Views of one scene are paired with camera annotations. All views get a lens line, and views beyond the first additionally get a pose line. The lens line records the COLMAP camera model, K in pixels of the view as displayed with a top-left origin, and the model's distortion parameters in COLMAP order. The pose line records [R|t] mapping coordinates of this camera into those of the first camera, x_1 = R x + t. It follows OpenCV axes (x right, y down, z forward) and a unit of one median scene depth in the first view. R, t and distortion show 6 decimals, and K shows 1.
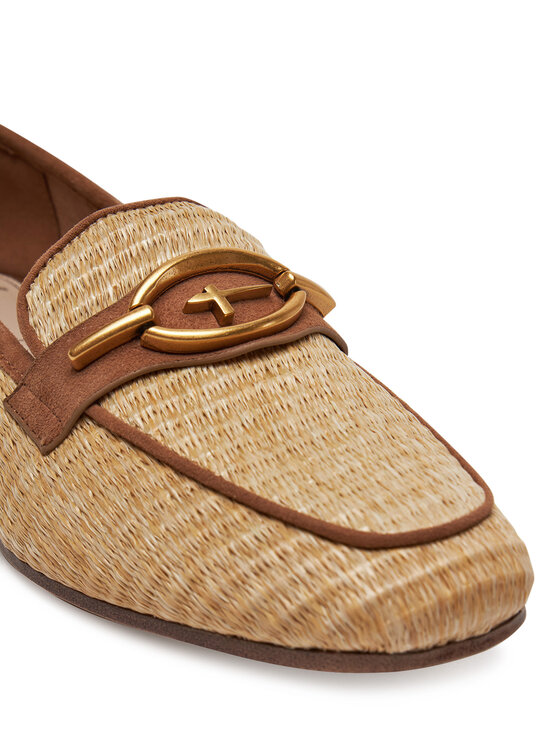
lens RADIAL K [[1481.2, 0, 280.0], [0, 1481.2, 373.0], [0, 0, 1]] dist [-0.249978, 0.214151]
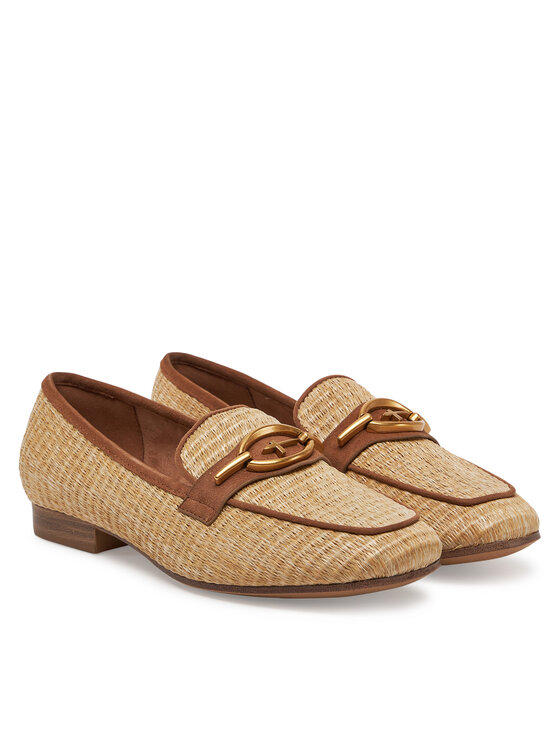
lens RADIAL K [[4389.9, 0, 280.0], [0, 4389.9, 373.0], [0, 0, 1]] dist [-0.254258, -6.522792]
pose [[0.971488, -0.096319, 0.216642, -1.442389], [0.133146, 0.977703, -0.162383, 0.902218], [-0.196171, 0.186598, 0.962652, -5.271142]]
